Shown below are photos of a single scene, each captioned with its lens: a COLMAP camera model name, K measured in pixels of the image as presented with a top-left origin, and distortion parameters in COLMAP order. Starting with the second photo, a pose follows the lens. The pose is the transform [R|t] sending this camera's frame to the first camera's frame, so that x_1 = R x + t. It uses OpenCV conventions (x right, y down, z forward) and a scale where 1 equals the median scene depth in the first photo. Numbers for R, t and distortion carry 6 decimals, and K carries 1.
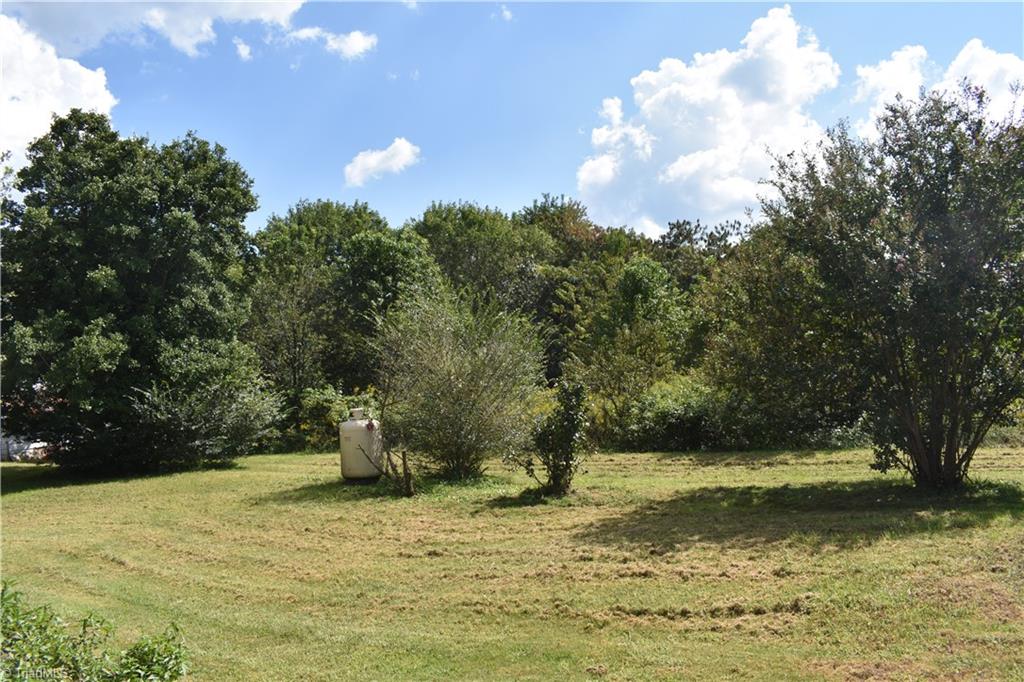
lens RADIAL K [[752.1, 0, 512.0], [0, 752.1, 341.0], [0, 0, 1]] dist [0.001841, -0.001919]
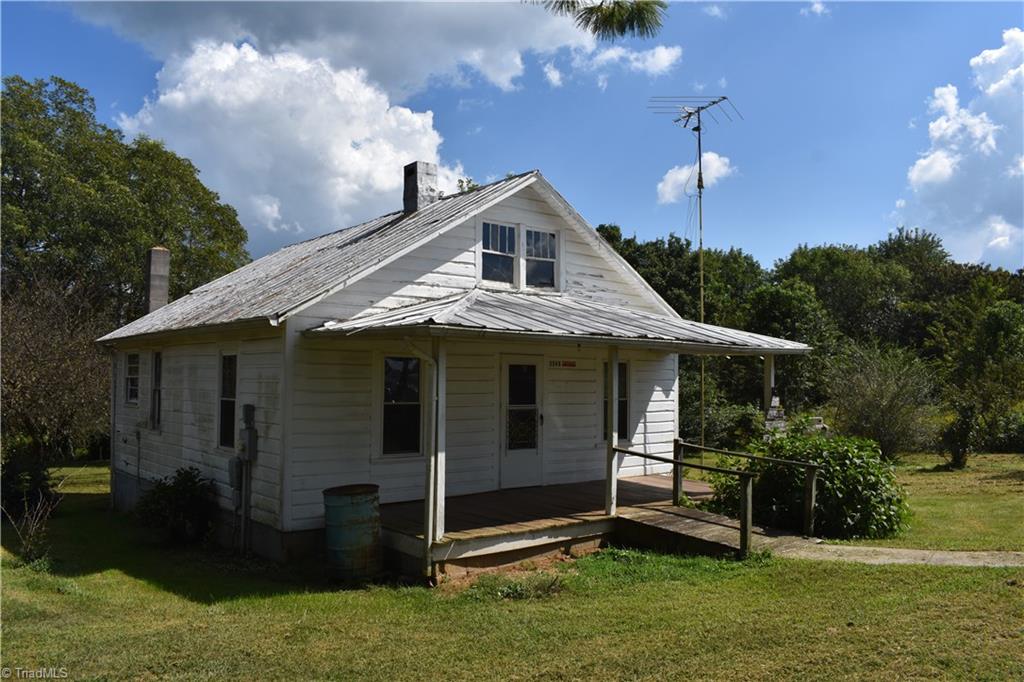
lens RADIAL K [[793.7, 0, 512.0], [0, 793.7, 341.0], [0, 0, 1]] dist [-0.156384, 0.089252]
pose [[0.923545, -0.015242, -0.383188, -0.058436], [0.007036, 0.999715, -0.022808, -0.014046], [0.383426, 0.018369, 0.923389, -0.267513]]
